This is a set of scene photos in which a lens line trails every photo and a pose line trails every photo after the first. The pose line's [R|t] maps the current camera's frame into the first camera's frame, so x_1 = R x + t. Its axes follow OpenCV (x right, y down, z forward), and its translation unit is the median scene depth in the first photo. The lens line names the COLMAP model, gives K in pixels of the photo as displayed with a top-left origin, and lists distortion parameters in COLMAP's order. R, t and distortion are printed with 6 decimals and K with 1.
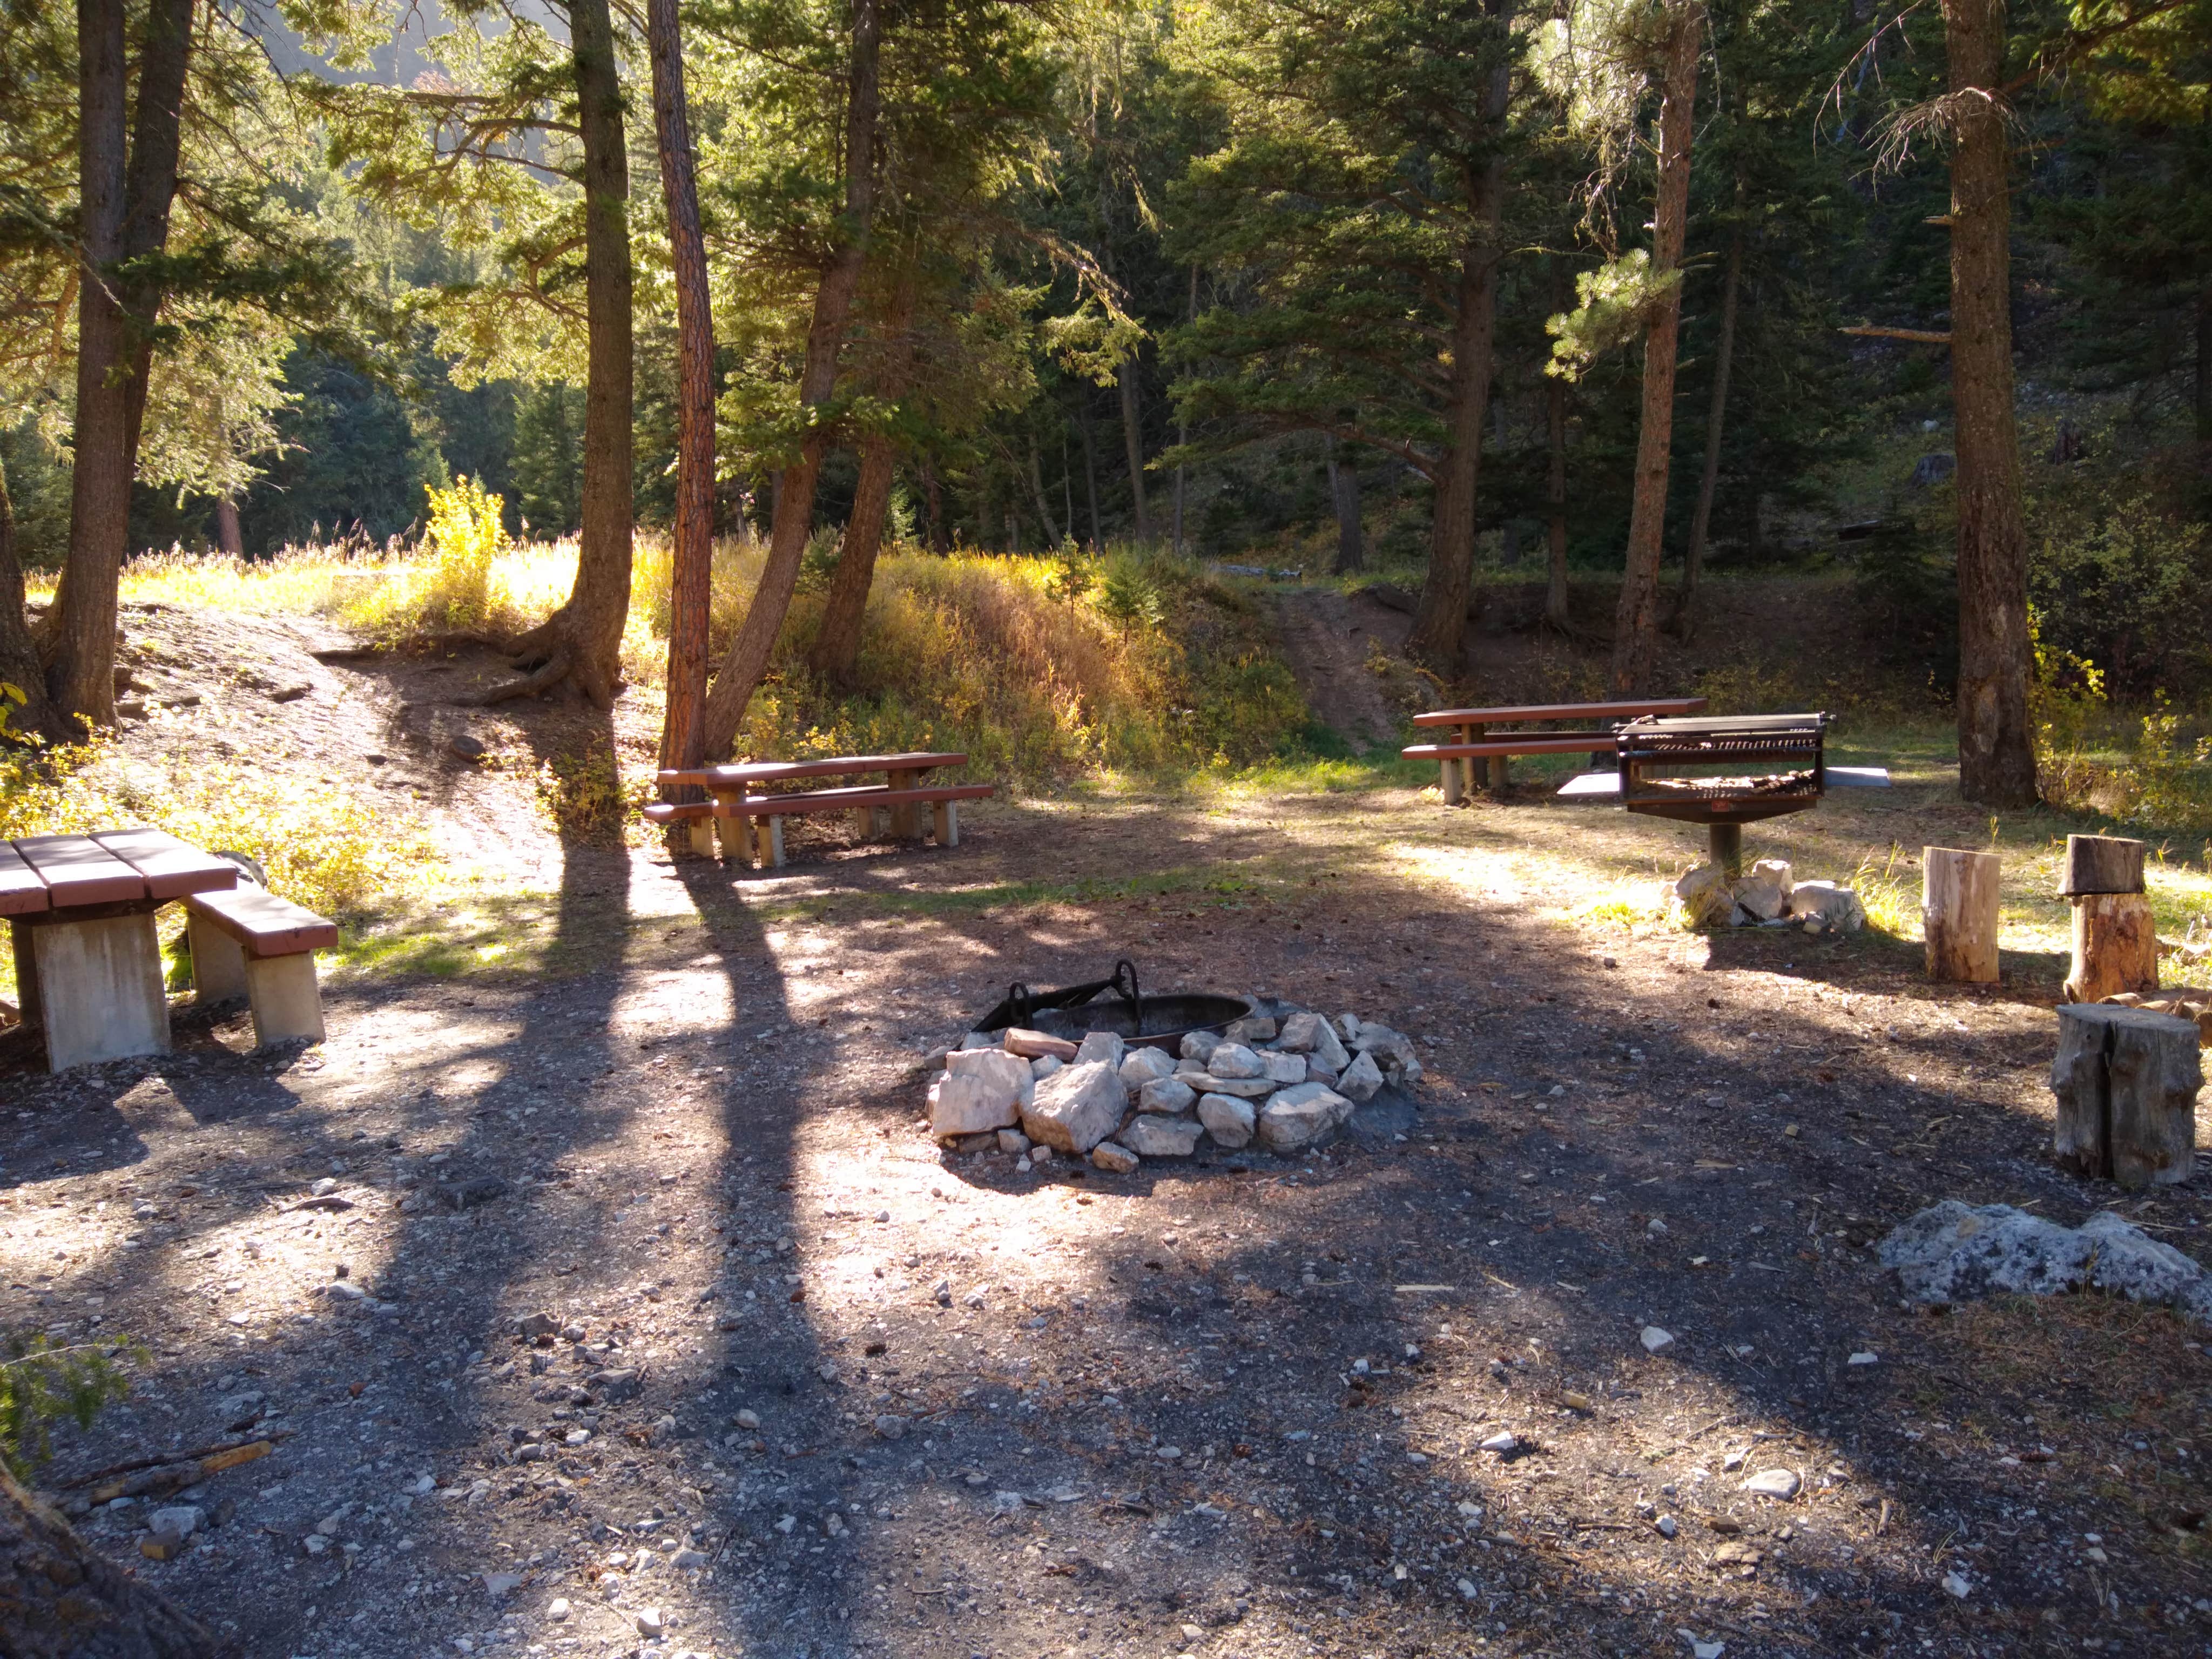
lens RADIAL K [[1735.7, 0, 1107.1], [0, 1735.7, 822.2], [0, 0, 1]] dist [-0.022114, -0.003526]
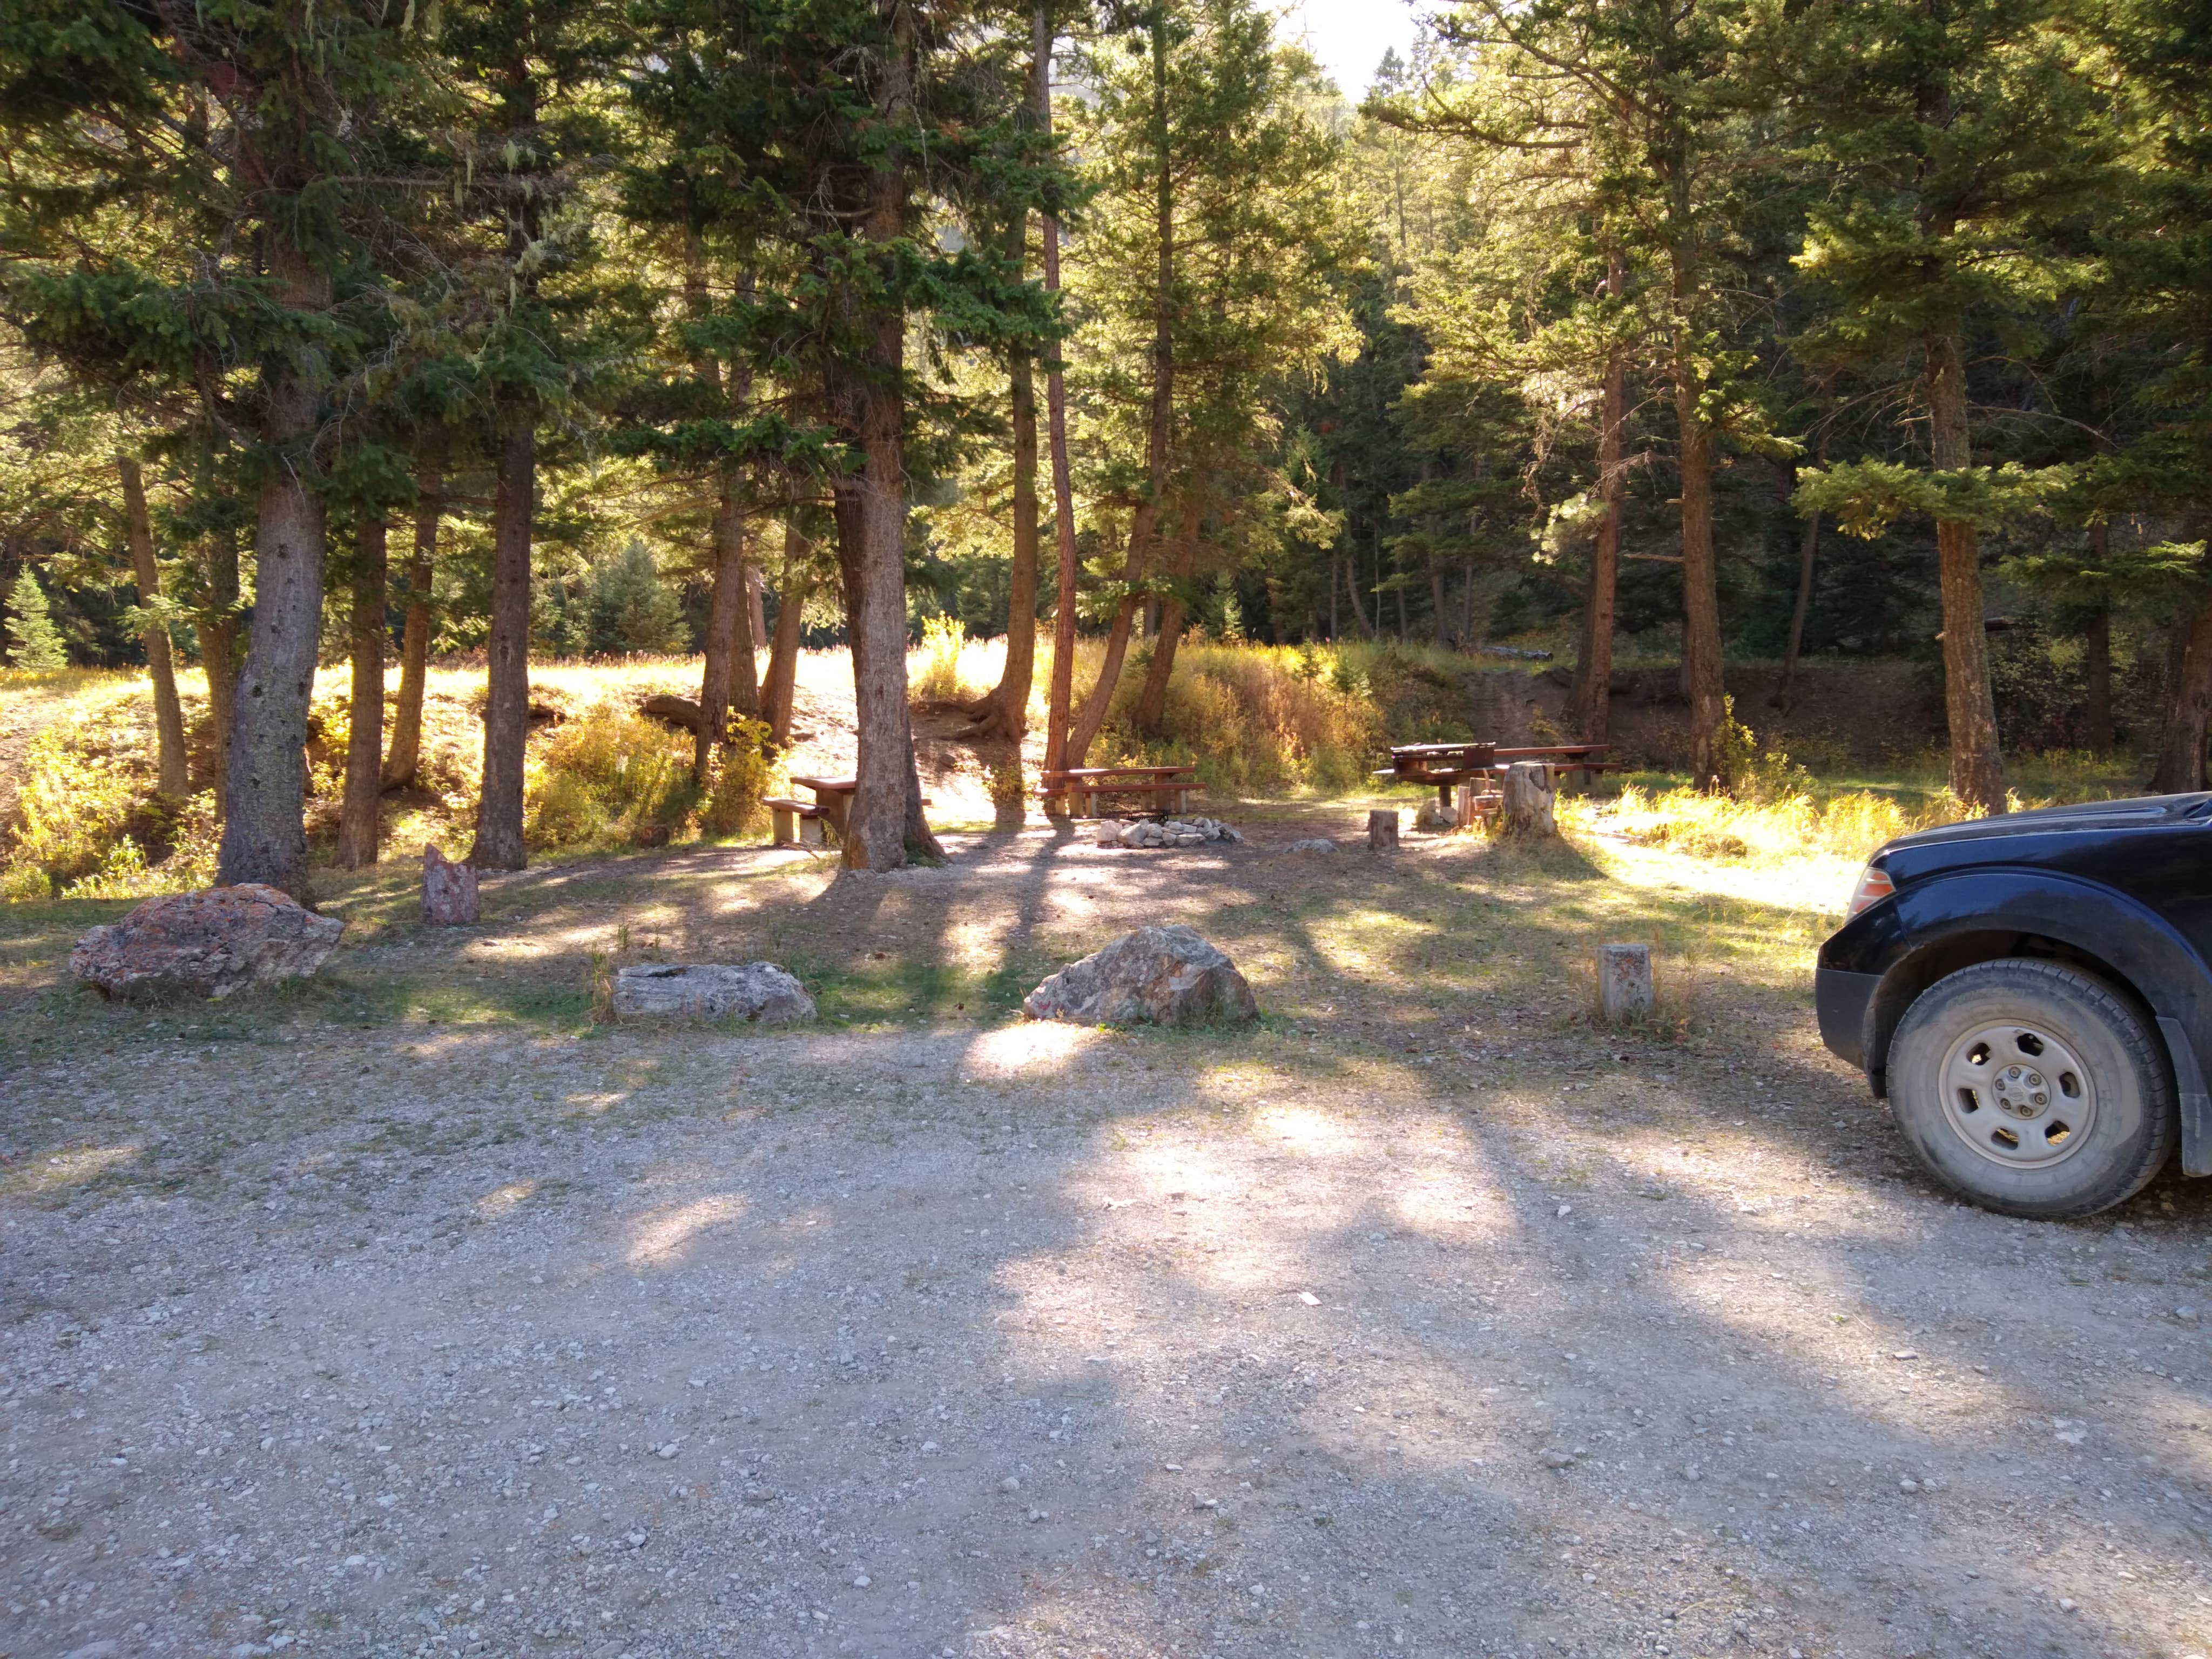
lens RADIAL K [[1735.7, 0, 1107.2], [0, 1735.7, 829.9], [0, 0, 1]] dist [-0.022114, -0.003526]
pose [[0.973583, 0.025309, -0.226925, 0.210091], [-0.031898, 0.999168, -0.025419, 0.066199], [0.226093, 0.031986, 0.973580, -0.720043]]
